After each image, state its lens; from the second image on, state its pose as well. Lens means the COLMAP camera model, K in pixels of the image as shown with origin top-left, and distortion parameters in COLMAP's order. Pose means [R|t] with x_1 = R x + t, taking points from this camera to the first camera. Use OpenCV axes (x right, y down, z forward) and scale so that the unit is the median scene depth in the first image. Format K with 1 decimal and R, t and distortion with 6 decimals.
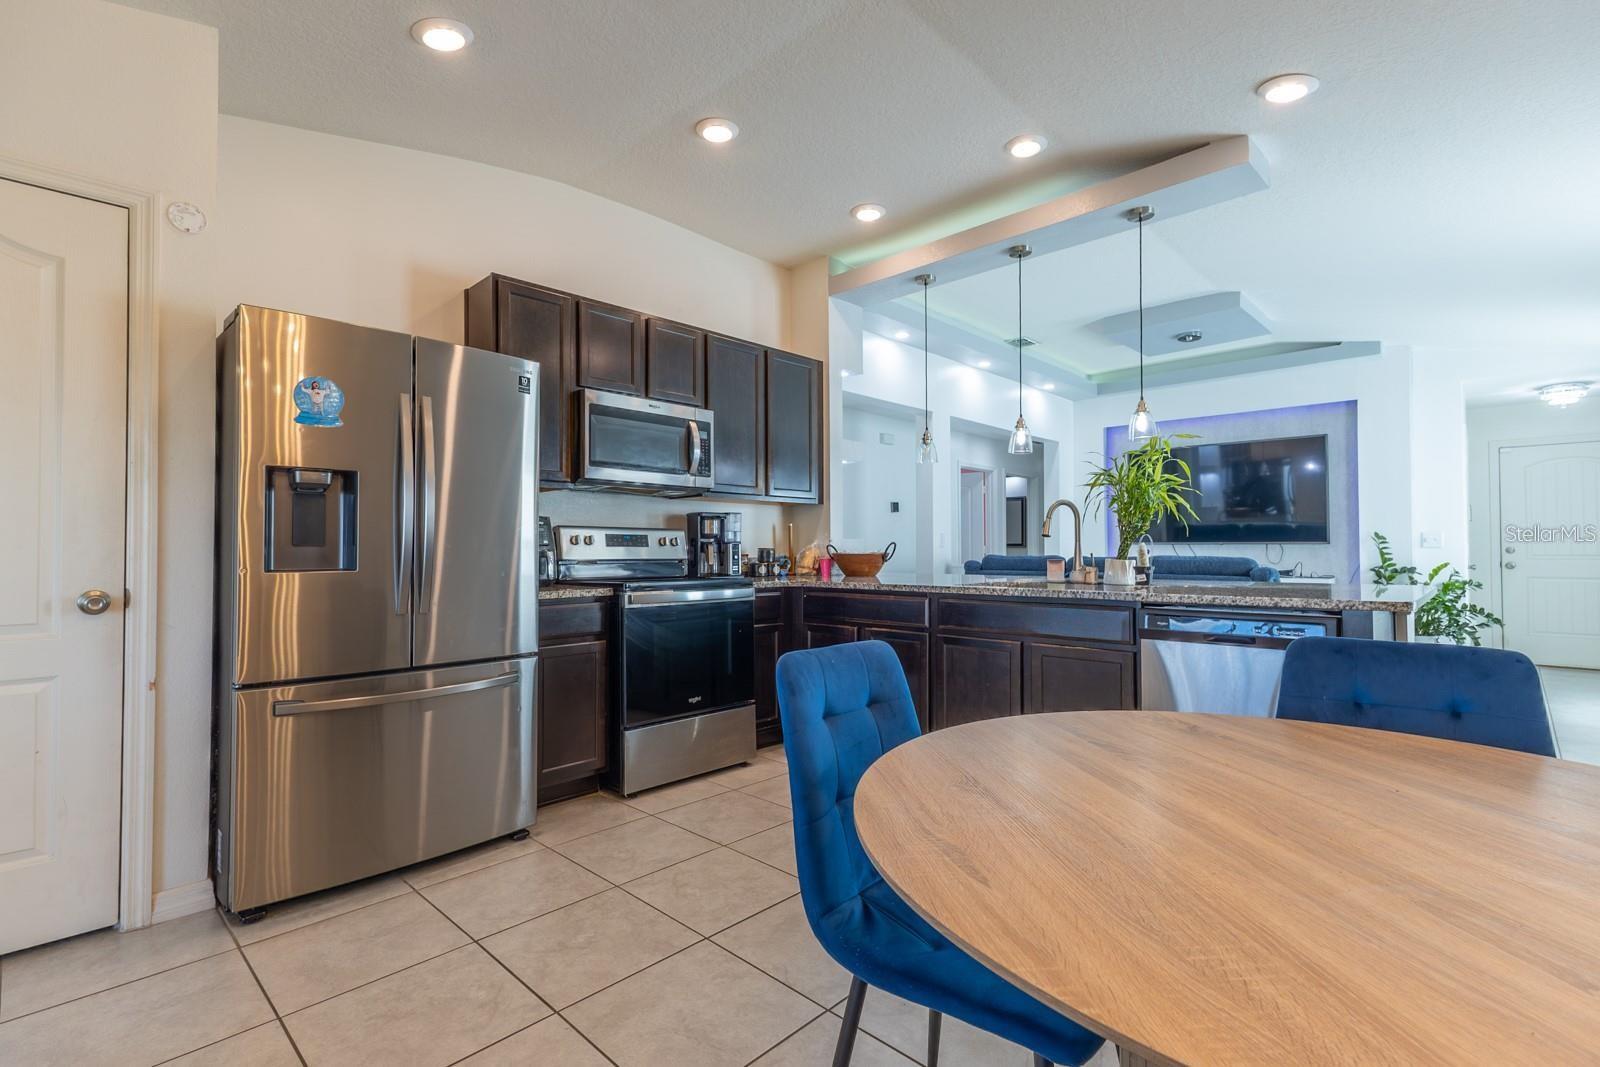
lens RADIAL K [[742.4, 0, 792.4], [0, 742.4, 536.0], [0, 0, 1]] dist [0.002749, -0.001419]
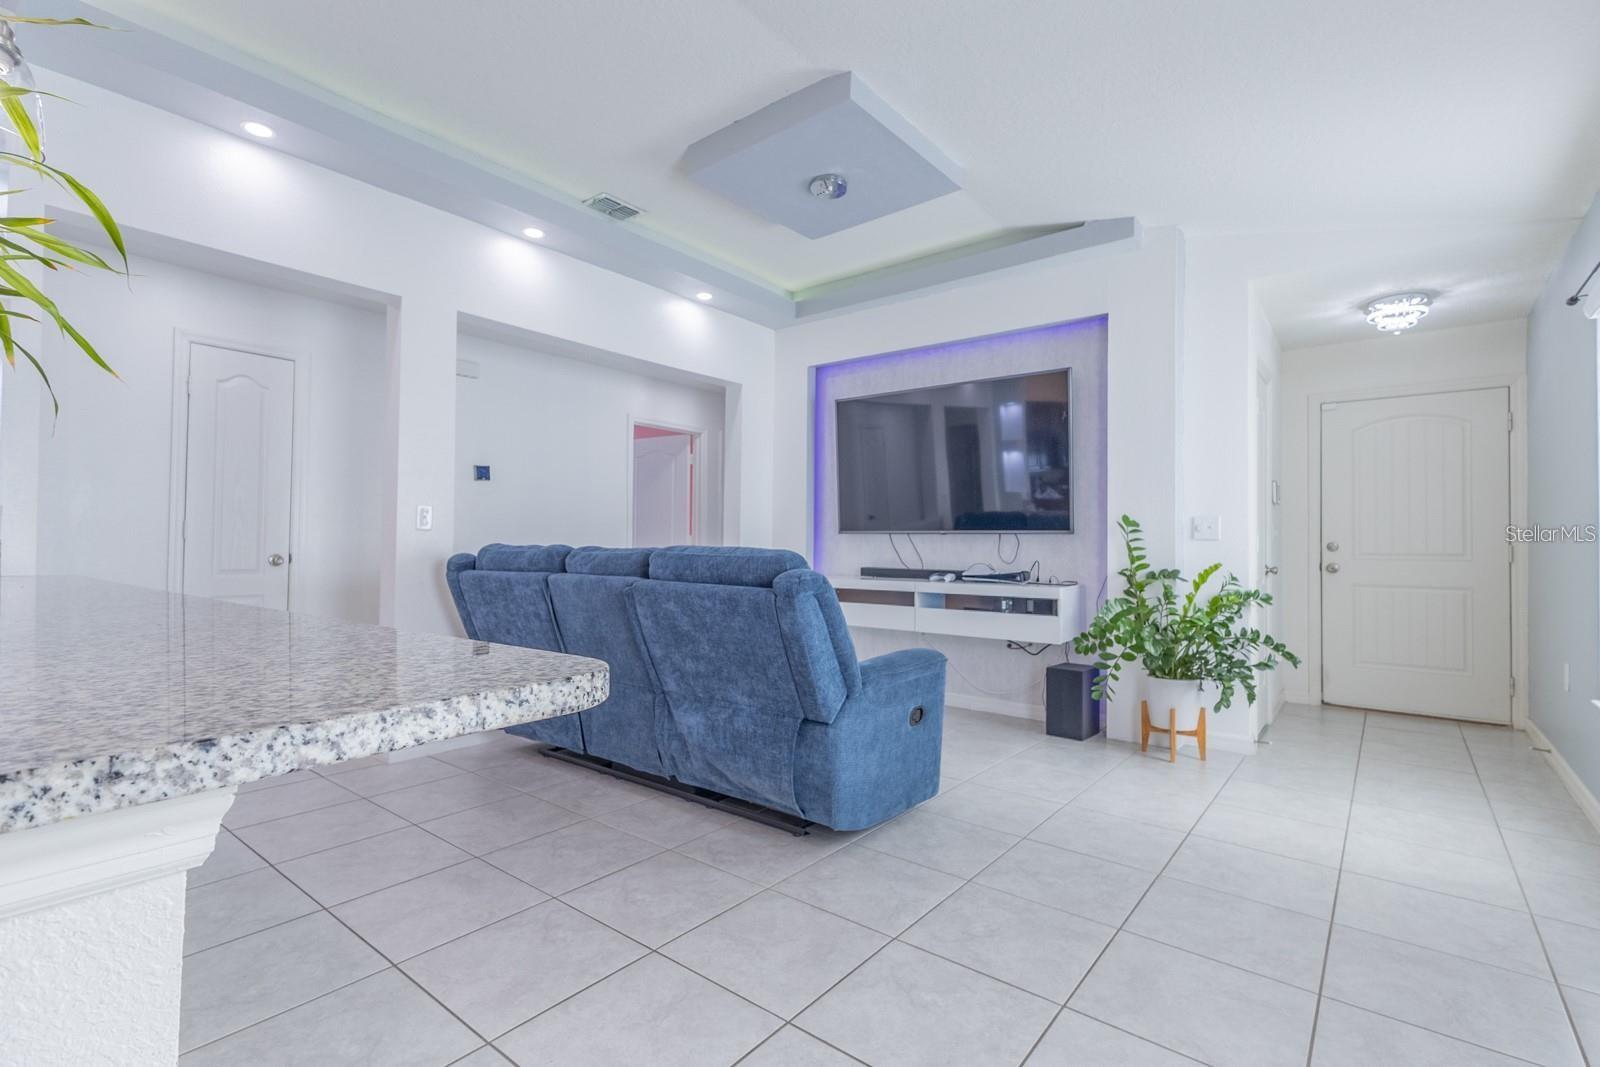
lens RADIAL K [[742.4, 0, 807.1], [0, 742.4, 534.6], [0, 0, 1]] dist [0.002749, -0.001419]
pose [[0.995319, 0.011795, 0.095926, 0.451499], [-0.012173, 0.999920, 0.003359, 0.012926], [-0.095879, -0.004511, 0.995383, 0.387666]]
